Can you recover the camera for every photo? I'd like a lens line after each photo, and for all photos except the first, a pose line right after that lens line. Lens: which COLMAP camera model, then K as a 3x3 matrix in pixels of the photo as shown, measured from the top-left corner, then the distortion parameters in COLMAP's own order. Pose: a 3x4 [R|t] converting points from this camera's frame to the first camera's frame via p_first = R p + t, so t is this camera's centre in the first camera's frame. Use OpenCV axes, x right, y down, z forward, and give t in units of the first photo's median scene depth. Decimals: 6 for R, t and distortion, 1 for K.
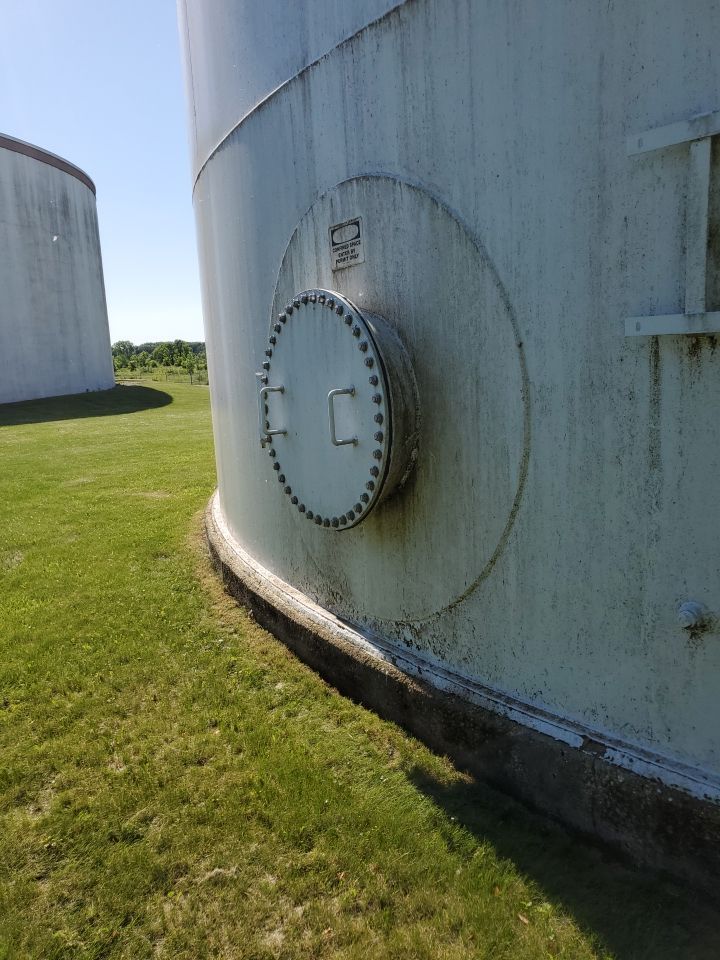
lens RADIAL K [[743.0, 0, 358.9], [0, 743.0, 475.3], [0, 0, 1]] dist [0.077286, -0.090843]
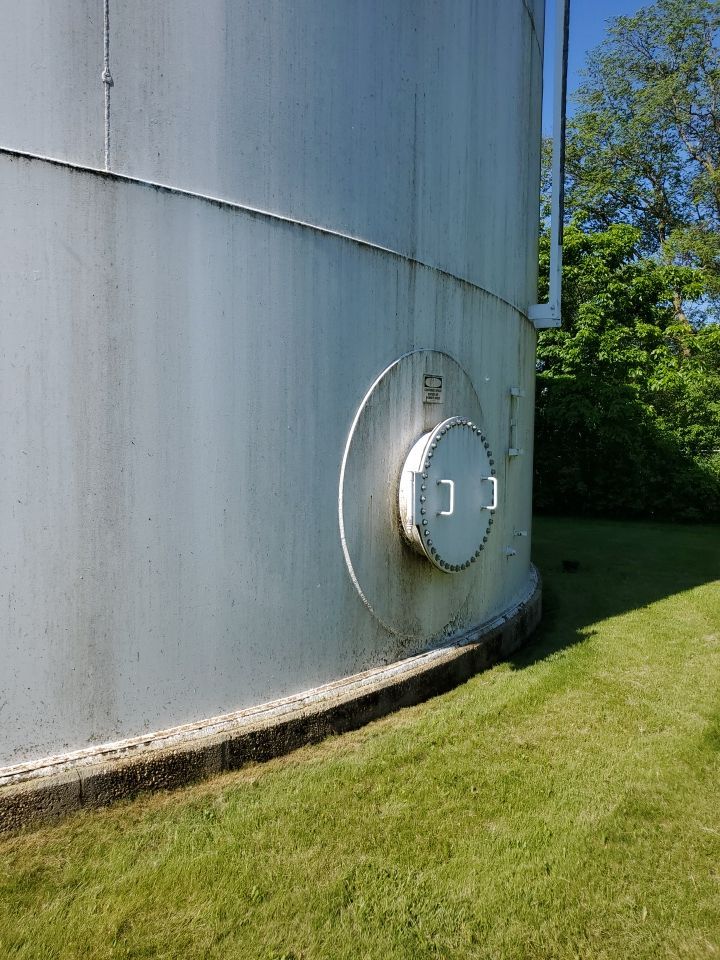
lens RADIAL K [[743.0, 0, 362.8], [0, 743.0, 450.6], [0, 0, 1]] dist [0.077286, -0.090843]
pose [[-0.348501, 0.019644, 0.937103, -1.619676], [0.146057, 0.988706, 0.033592, -0.293249], [-0.925859, 0.148577, -0.347434, 1.942284]]
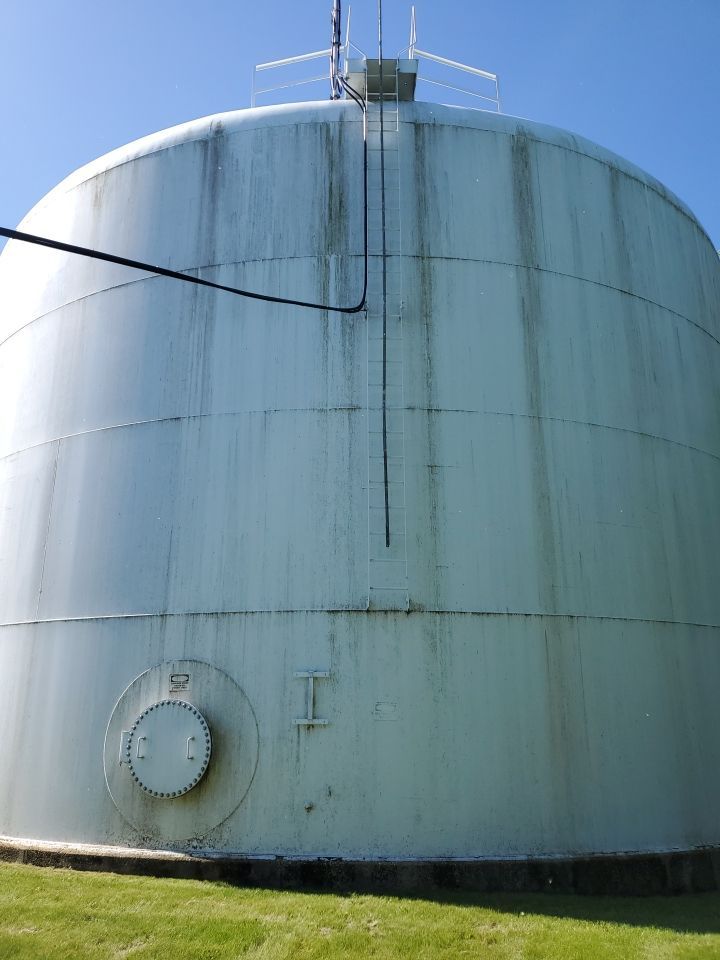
lens RADIAL K [[743.0, 0, 356.8], [0, 743.0, 487.9], [0, 0, 1]] dist [0.077286, -0.090843]
pose [[0.747879, 0.243691, 0.617488, -1.582310], [0.067896, 0.897225, -0.436322, 0.325551], [-0.660354, 0.368241, 0.654470, -1.660092]]
